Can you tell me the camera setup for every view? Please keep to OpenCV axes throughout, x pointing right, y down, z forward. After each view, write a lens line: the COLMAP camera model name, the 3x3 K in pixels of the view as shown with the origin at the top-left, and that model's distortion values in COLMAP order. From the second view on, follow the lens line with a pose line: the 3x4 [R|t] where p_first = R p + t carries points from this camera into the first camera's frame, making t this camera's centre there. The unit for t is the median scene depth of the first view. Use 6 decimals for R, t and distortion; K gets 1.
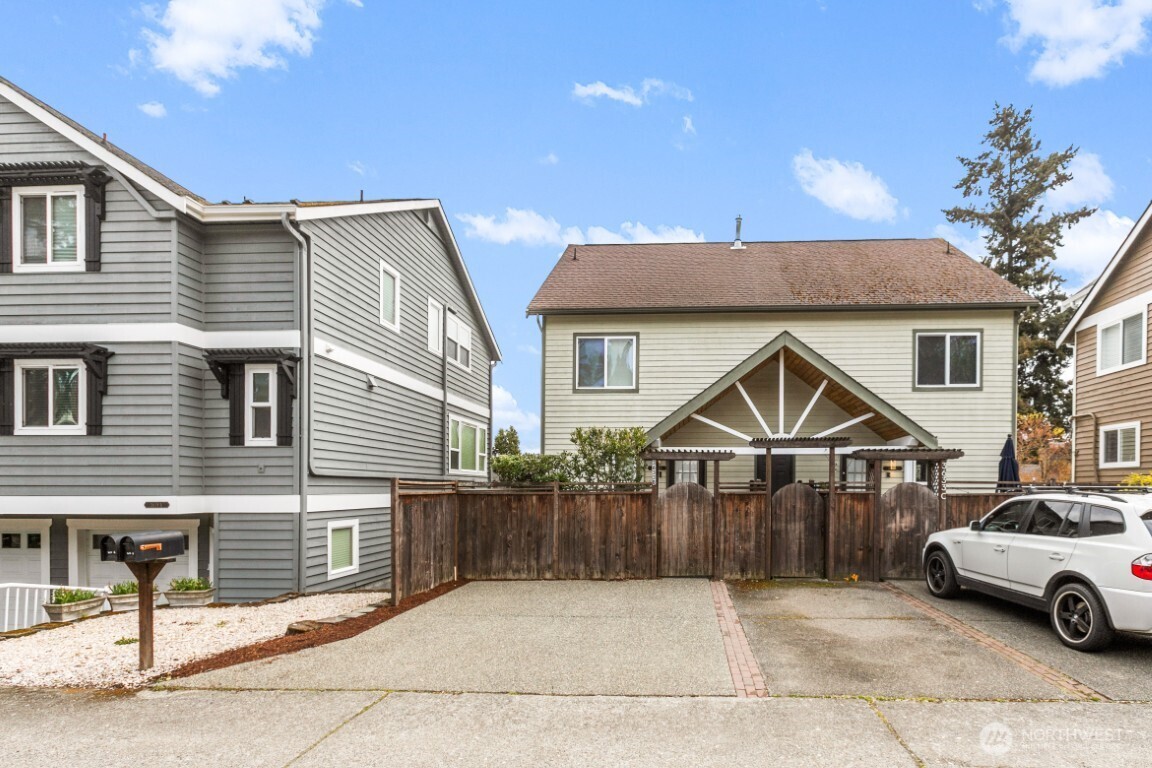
lens RADIAL K [[561.9, 0, 575.5], [0, 561.9, 488.9], [0, 0, 1]] dist [-0.002002, 0.000078]
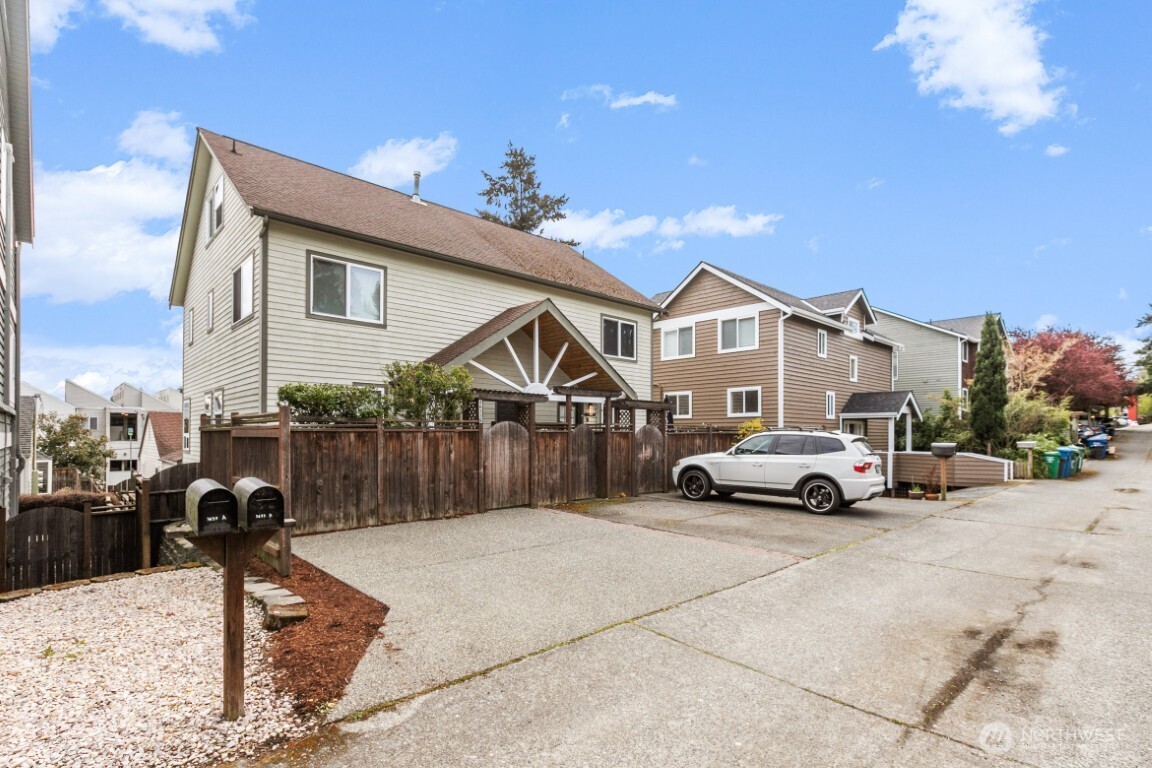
lens RADIAL K [[536.2, 0, 579.5], [0, 536.2, 425.9], [0, 0, 1]] dist [-0.001553, -0.000449]
pose [[0.691393, 0.015974, 0.722302, -0.441855], [-0.005879, 0.999847, -0.016485, 0.013009], [-0.722455, 0.007152, 0.691381, 0.167494]]
